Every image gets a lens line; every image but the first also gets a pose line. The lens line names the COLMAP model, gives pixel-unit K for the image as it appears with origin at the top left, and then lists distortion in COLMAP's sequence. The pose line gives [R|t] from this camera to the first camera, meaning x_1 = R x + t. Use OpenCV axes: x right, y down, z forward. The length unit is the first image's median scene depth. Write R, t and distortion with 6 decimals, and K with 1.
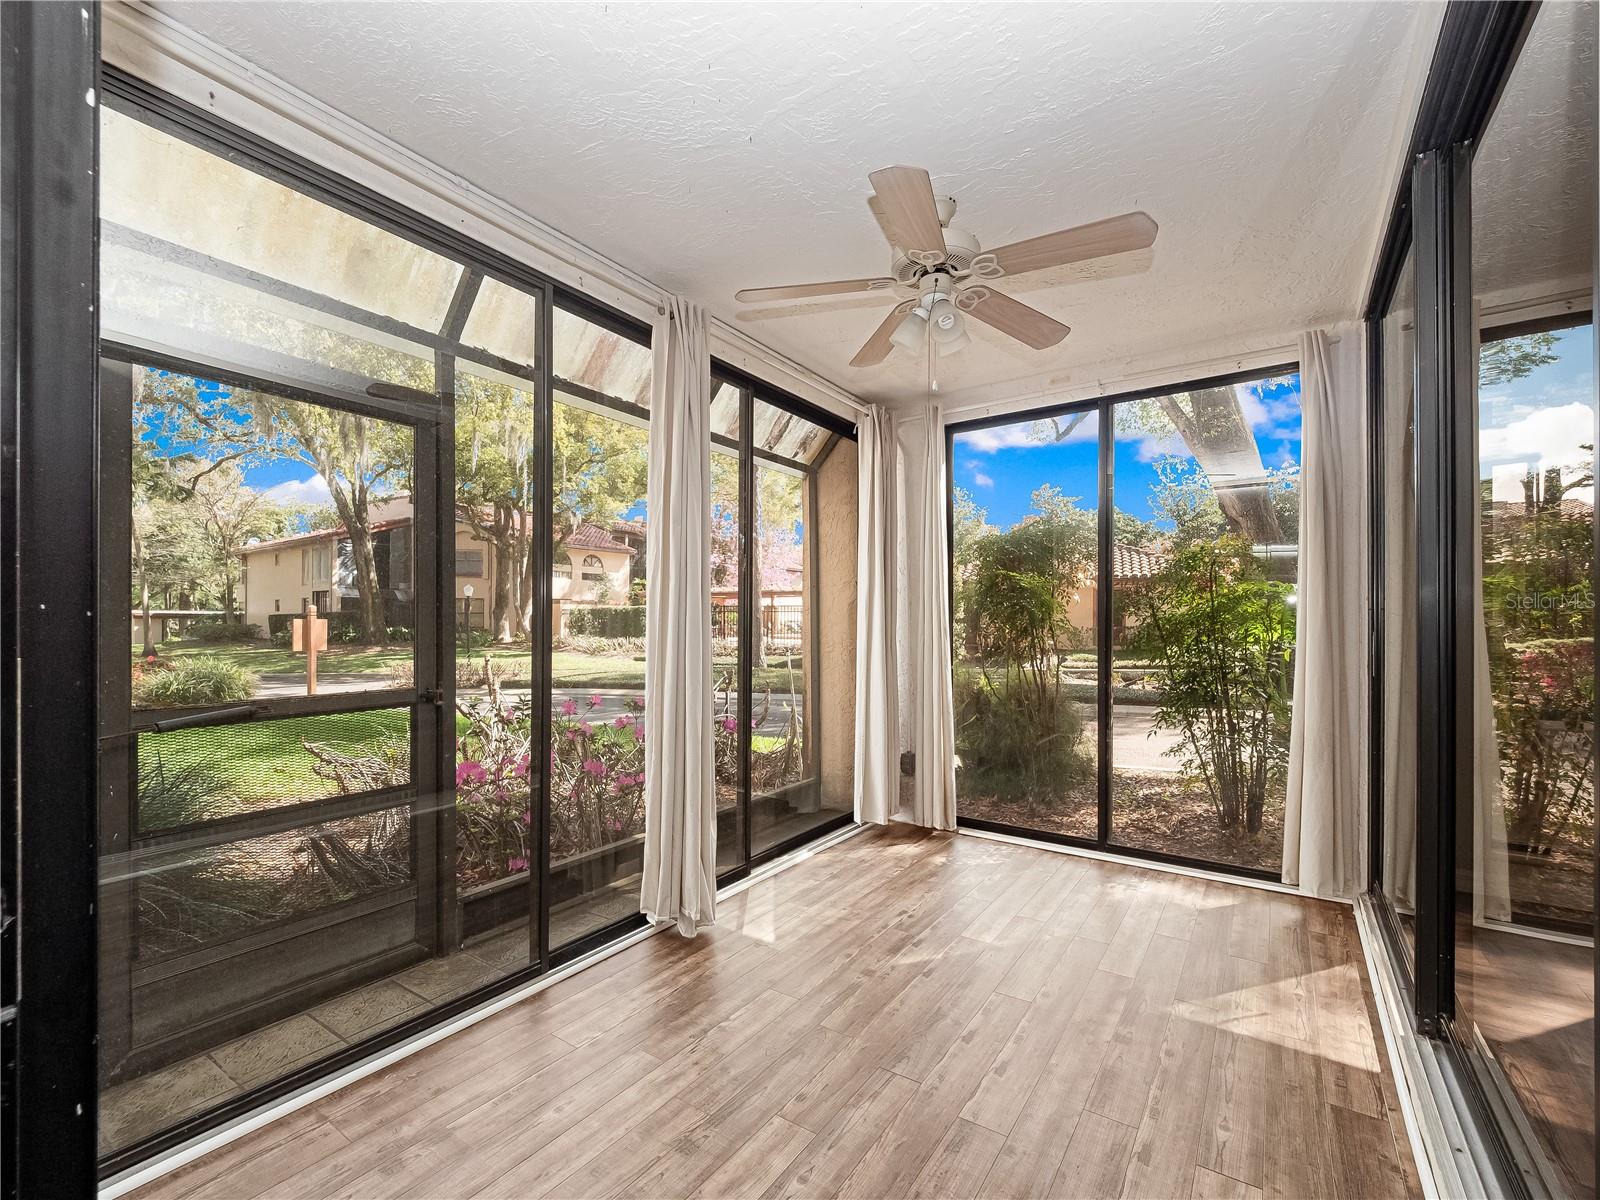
lens RADIAL K [[682.7, 0, 806.4], [0, 682.7, 623.8], [0, 0, 1]] dist [-0.033446, 0.008396]
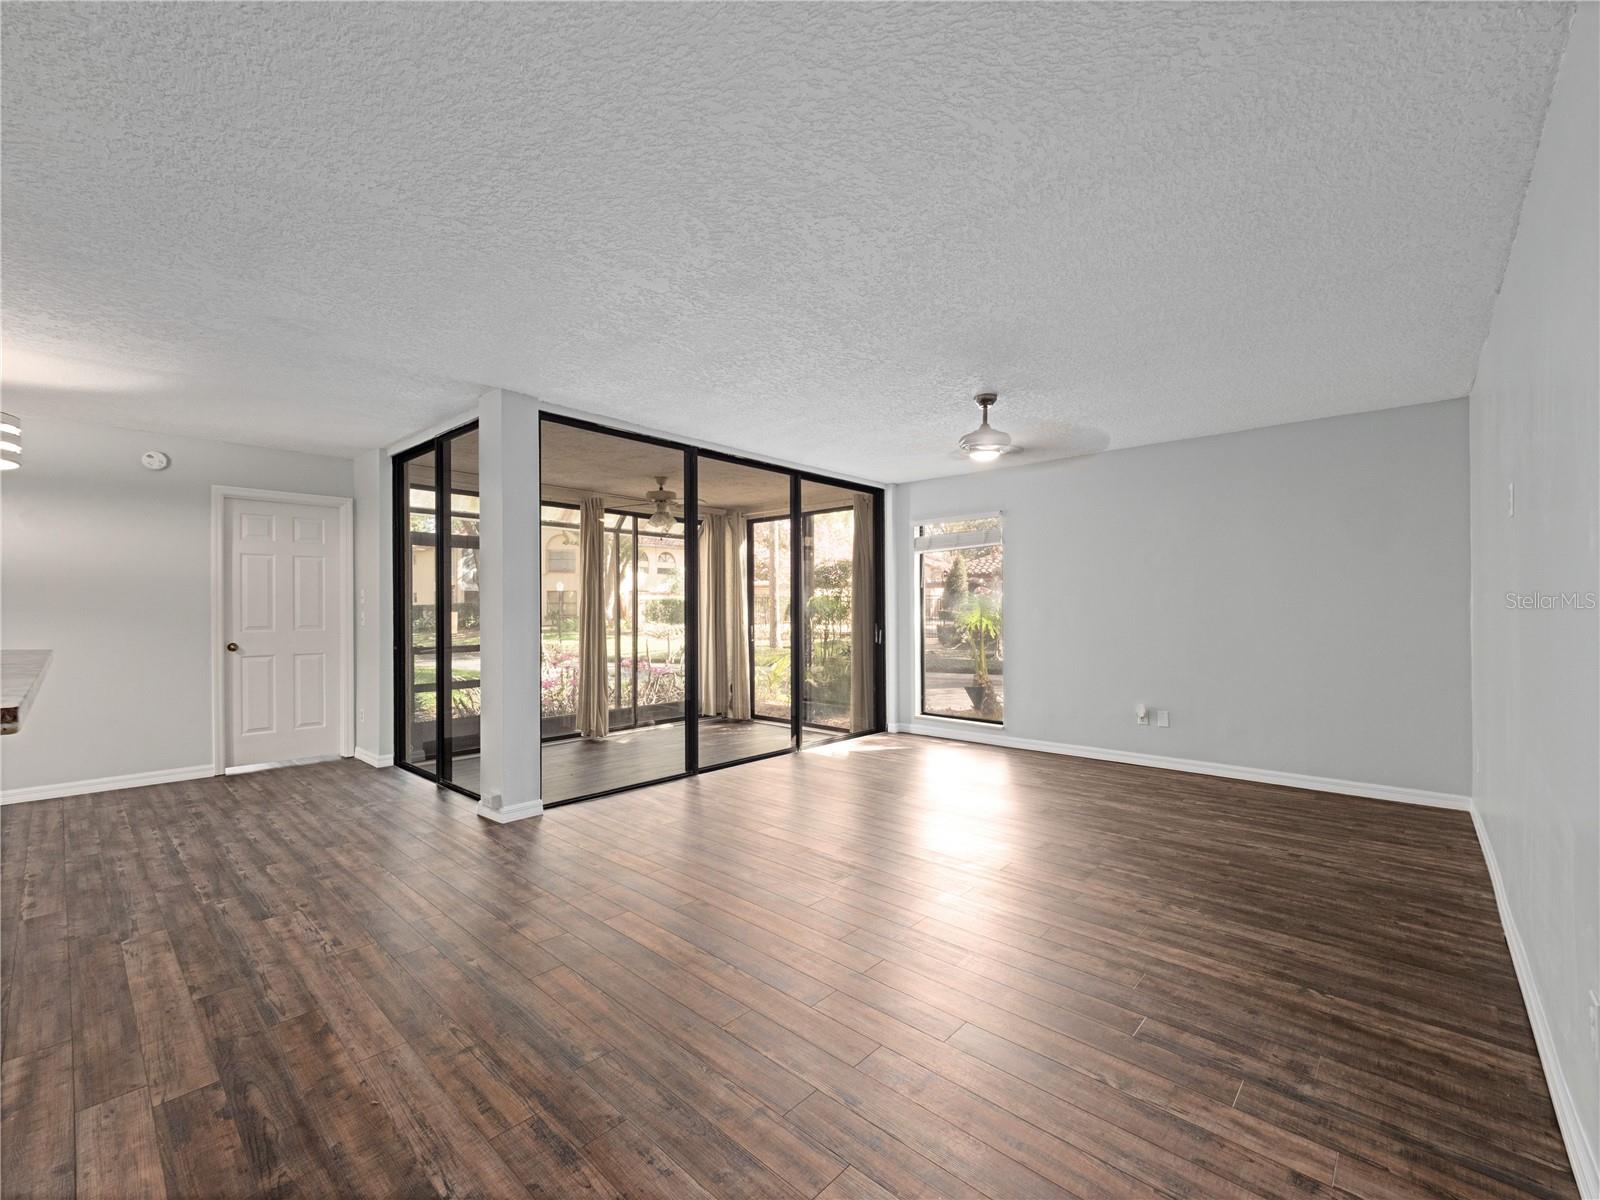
lens RADIAL K [[682.7, 0, 806.4], [0, 682.7, 623.8], [0, 0, 1]] dist [-0.033446, 0.008396]
pose [[0.991042, 0.004511, -0.133474, 0.095247], [-0.001862, 0.999799, 0.019967, -0.004075], [0.133537, -0.019540, 0.990851, -0.146360]]
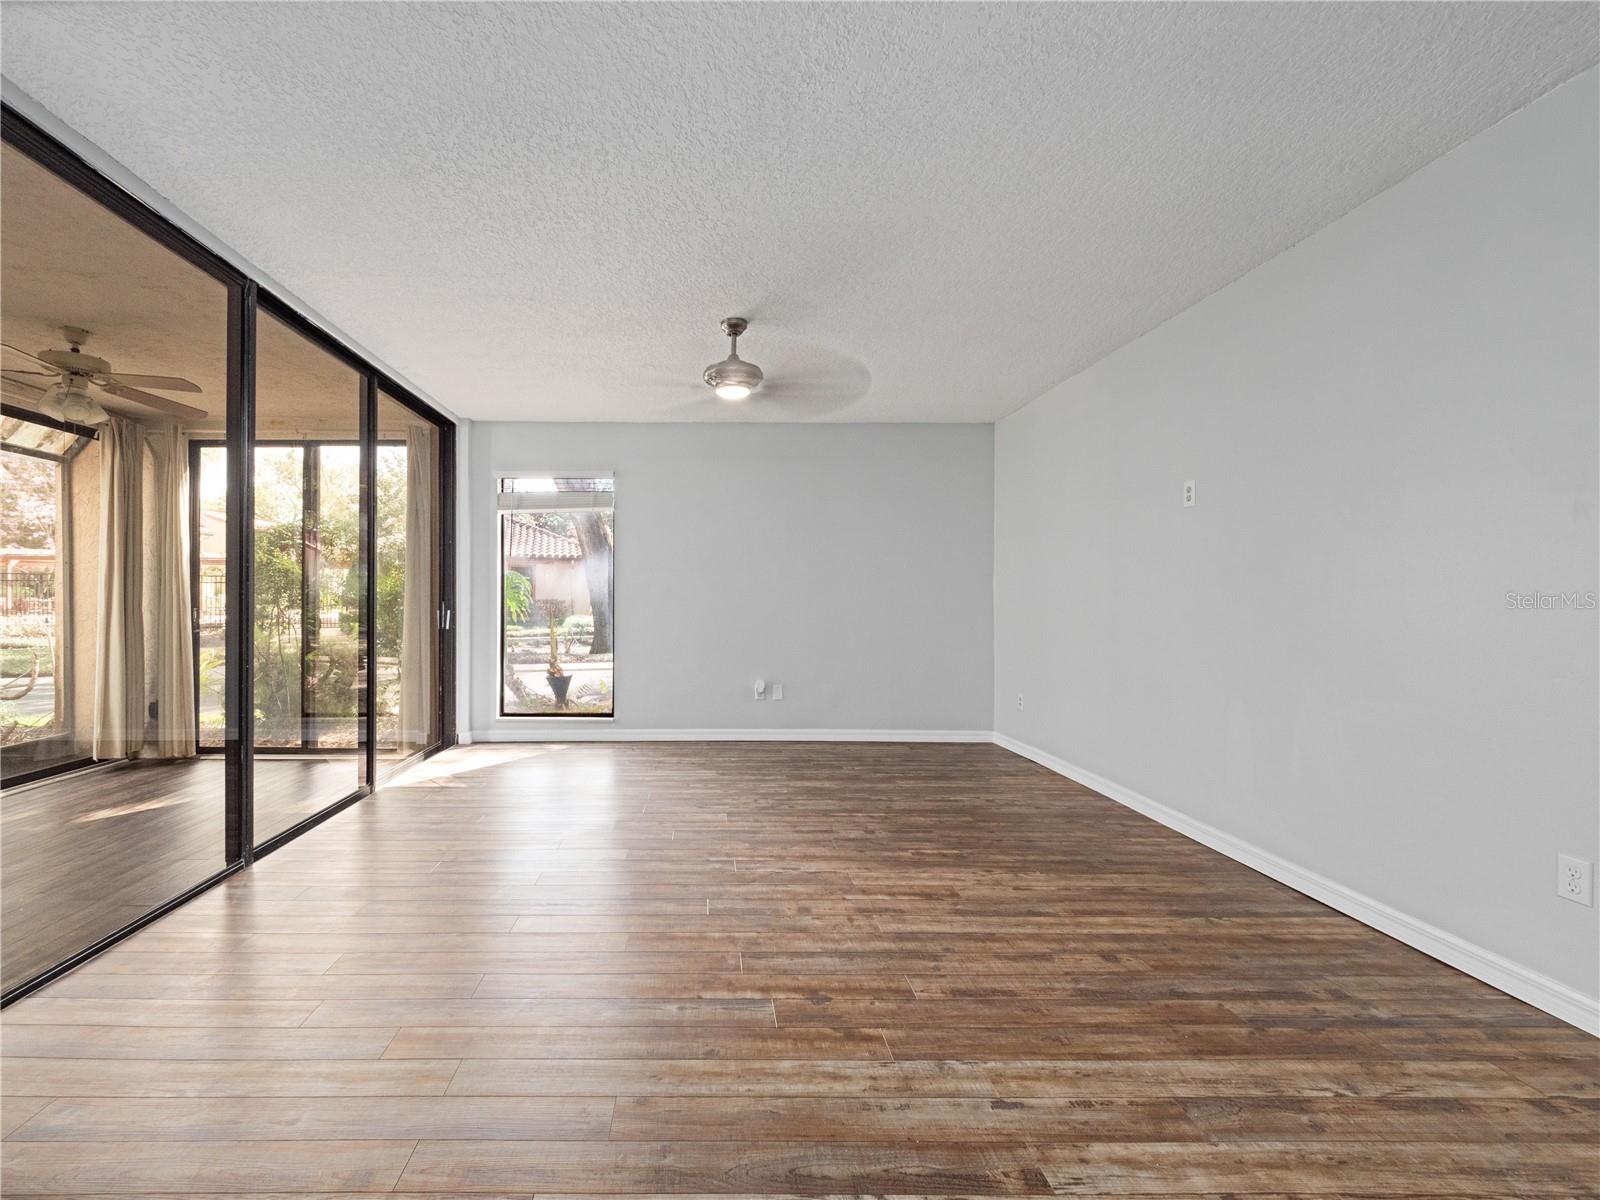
lens RADIAL K [[706.9, 0, 784.2], [0, 706.9, 601.6], [0, 0, 1]] dist [-0.001202, -0.000008]
pose [[0.814217, -0.001208, 0.580559, 0.050288], [-0.004631, 0.999953, 0.008575, -0.001342], [-0.580542, -0.009671, 0.814173, -0.107456]]
